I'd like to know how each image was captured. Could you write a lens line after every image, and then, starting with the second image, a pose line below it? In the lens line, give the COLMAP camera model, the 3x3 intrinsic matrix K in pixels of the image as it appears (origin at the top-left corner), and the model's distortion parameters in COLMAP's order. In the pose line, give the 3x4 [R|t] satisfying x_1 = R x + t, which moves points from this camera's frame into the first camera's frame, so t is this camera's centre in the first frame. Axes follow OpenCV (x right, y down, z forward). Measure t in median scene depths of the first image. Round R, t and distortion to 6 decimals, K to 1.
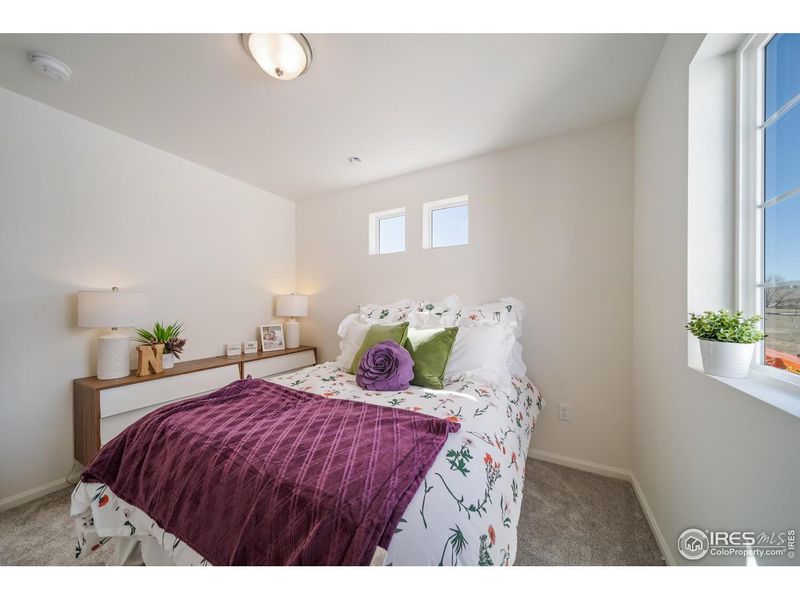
lens RADIAL K [[280.7, 0, 398.1], [0, 280.7, 305.7], [0, 0, 1]] dist [0.000221, -0.000021]
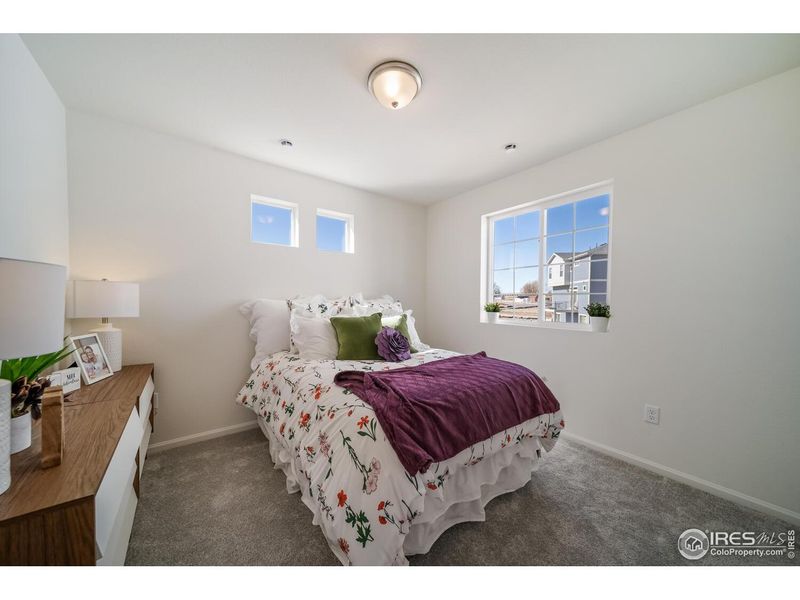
lens RADIAL K [[280.7, 0, 398.1], [0, 280.7, 305.7], [0, 0, 1]] dist [0.000221, -0.000021]
pose [[0.397653, -0.014994, 0.917413, -0.862947], [-0.004270, 0.999825, 0.018191, -0.000493], [-0.917526, -0.011151, 0.397519, 0.285459]]
